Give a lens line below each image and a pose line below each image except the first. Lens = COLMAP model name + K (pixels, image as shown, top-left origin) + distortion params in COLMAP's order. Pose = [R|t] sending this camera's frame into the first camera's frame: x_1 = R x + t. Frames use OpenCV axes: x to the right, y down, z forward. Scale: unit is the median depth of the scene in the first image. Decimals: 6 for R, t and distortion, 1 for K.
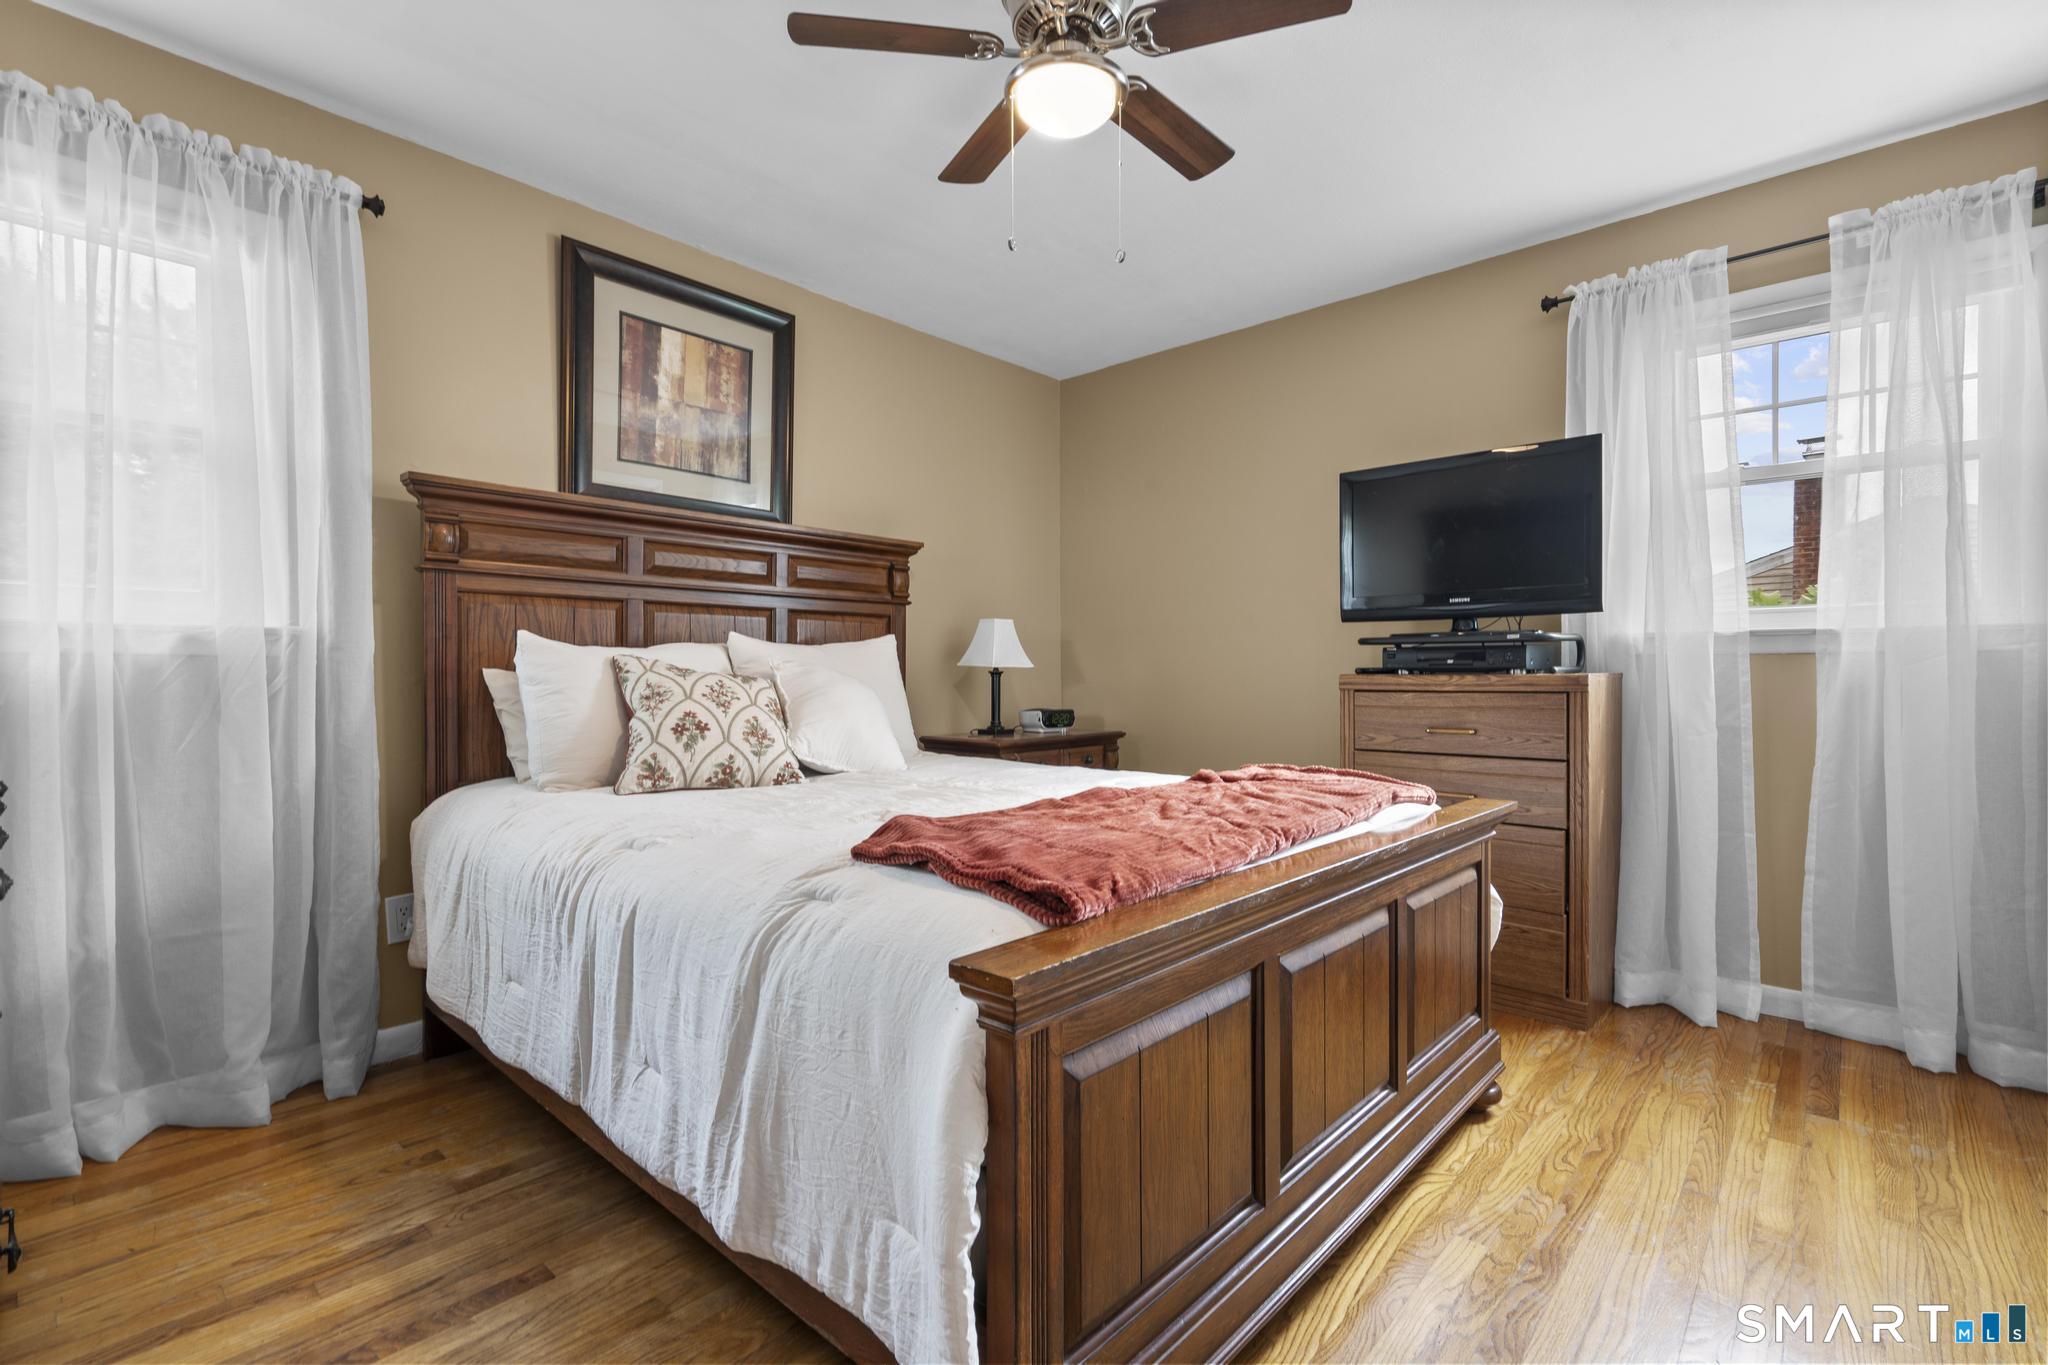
lens RADIAL K [[919.7, 0, 1015.4], [0, 919.7, 682.6], [0, 0, 1]] dist [-0.008075, 0.003861]
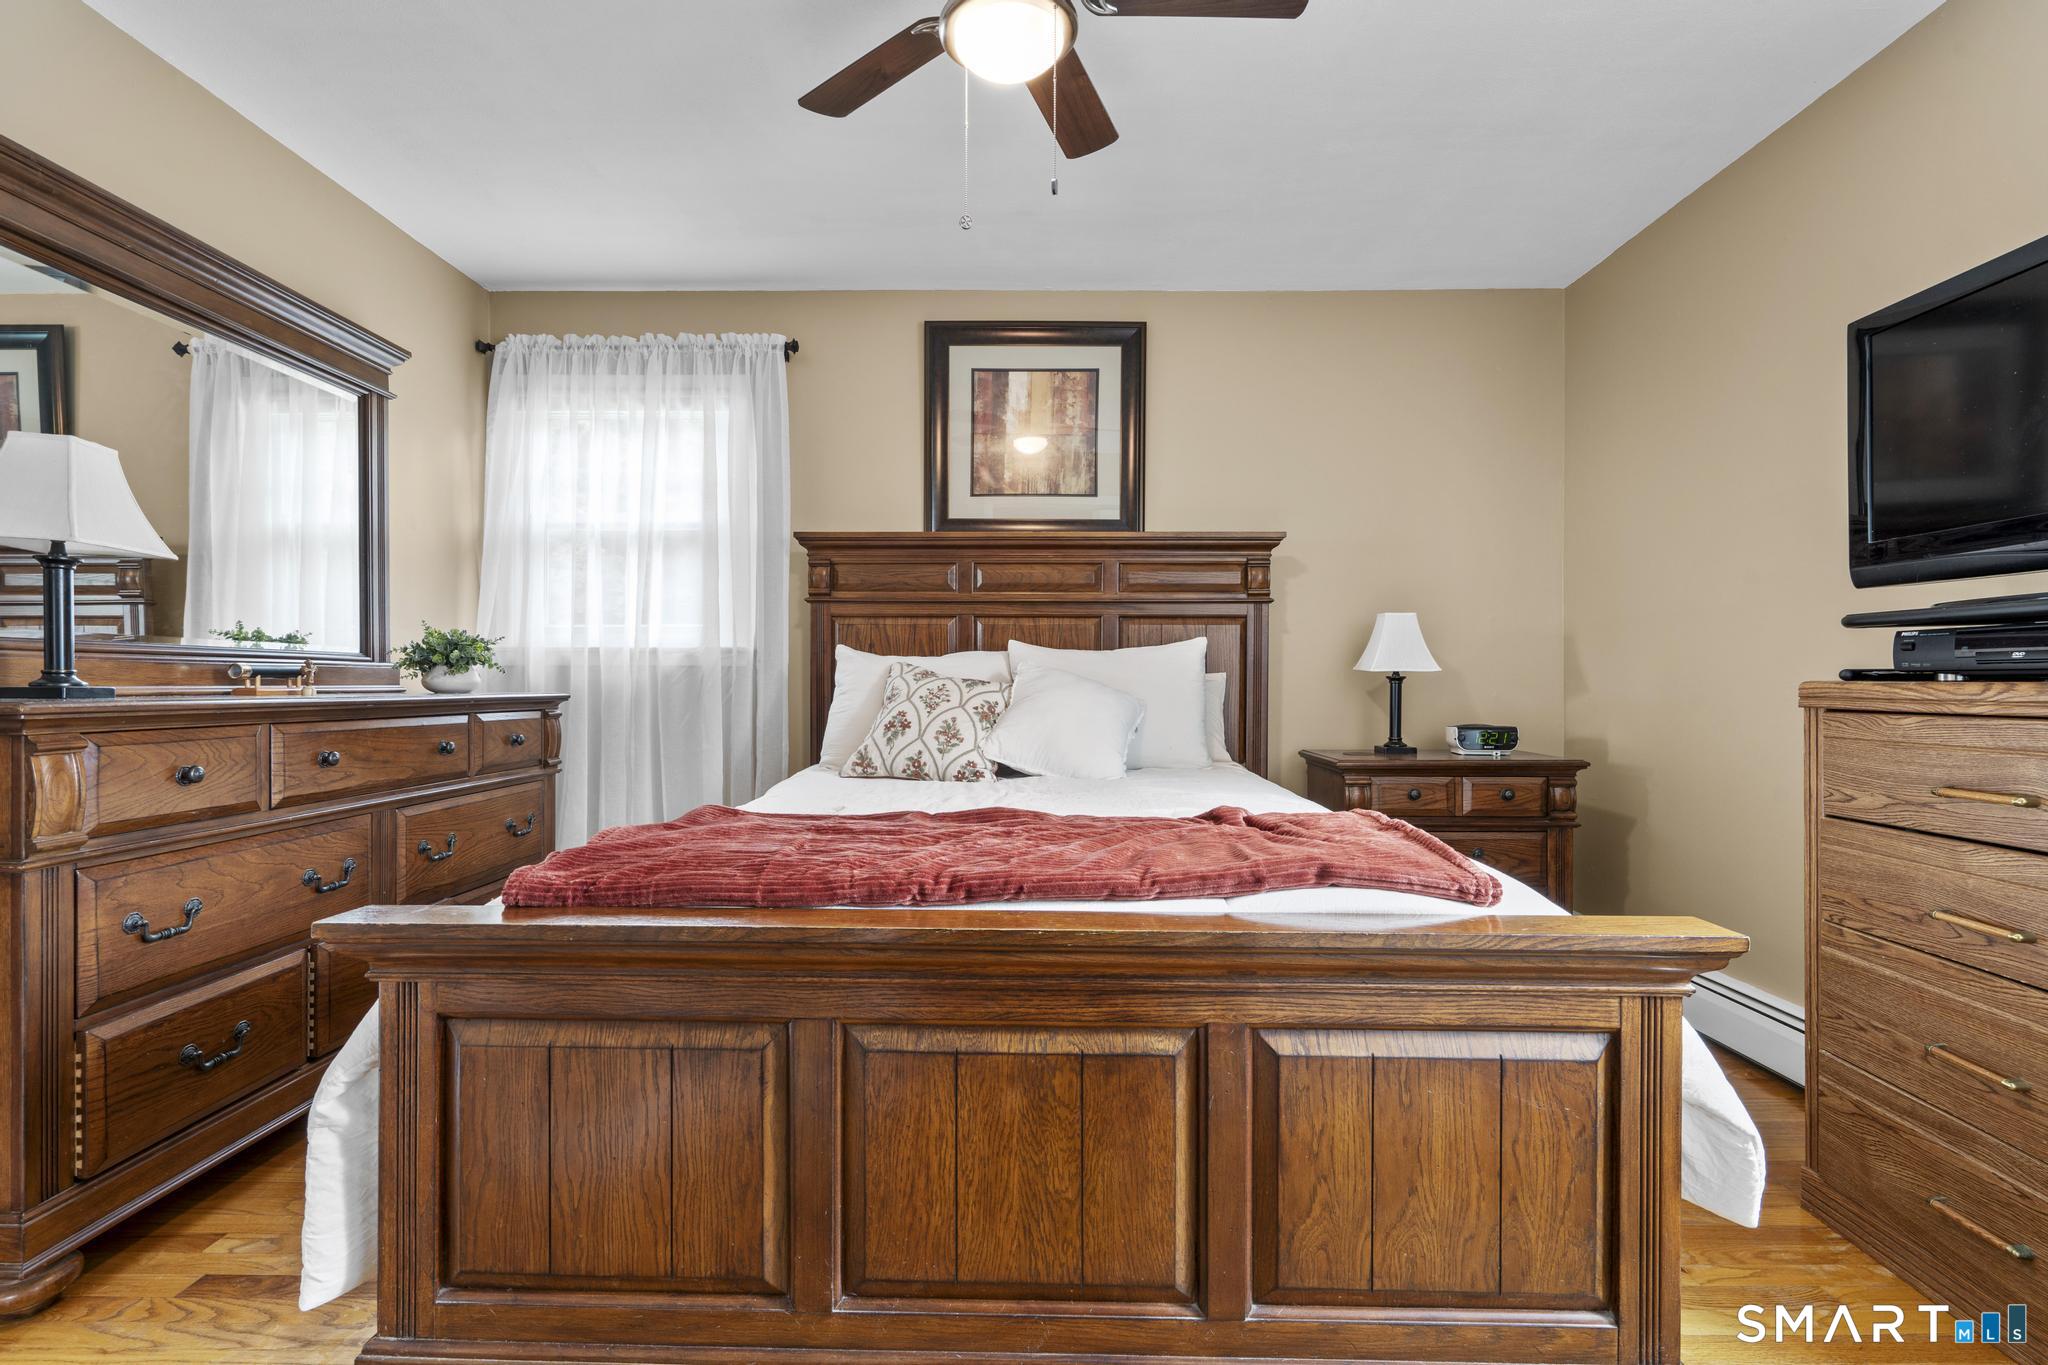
lens RADIAL K [[919.7, 0, 1017.0], [0, 919.7, 676.1], [0, 0, 1]] dist [-0.008075, 0.003861]
pose [[0.659052, -0.001083, -0.752096, 0.486305], [-0.009505, 0.999907, -0.009769, -0.001925], [0.752037, 0.013587, 0.658981, 0.275599]]
